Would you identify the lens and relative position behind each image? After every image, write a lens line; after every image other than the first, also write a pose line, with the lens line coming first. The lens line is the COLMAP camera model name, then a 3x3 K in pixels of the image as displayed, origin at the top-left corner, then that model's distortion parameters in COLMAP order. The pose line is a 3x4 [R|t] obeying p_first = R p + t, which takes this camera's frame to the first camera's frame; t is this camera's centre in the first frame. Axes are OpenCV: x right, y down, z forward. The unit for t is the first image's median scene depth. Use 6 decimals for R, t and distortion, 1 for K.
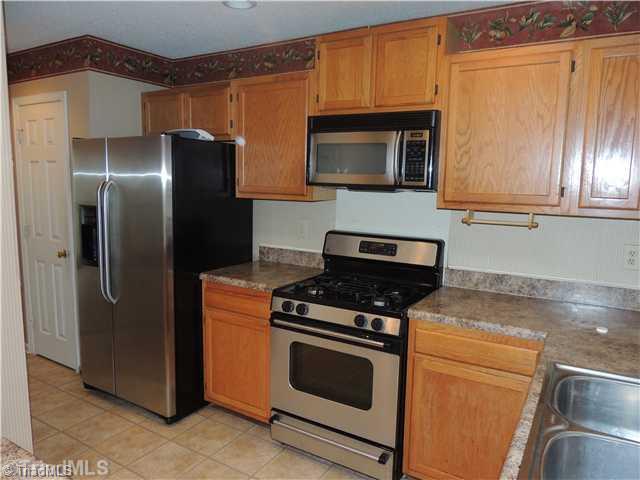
lens RADIAL K [[457.6, 0, 319.5], [0, 457.6, 240.6], [0, 0, 1]] dist [-0.014346, -0.002609]
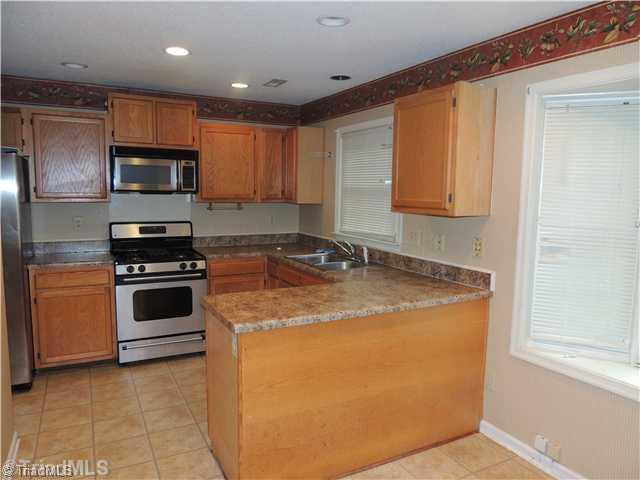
lens RADIAL K [[457.6, 0, 320.2], [0, 457.6, 240.3], [0, 0, 1]] dist [-0.014346, -0.002609]
pose [[0.515136, -0.107014, 0.850402, -1.067032], [0.107515, 0.992406, 0.059756, 0.023077], [-0.850338, 0.060649, 0.522730, -0.375930]]
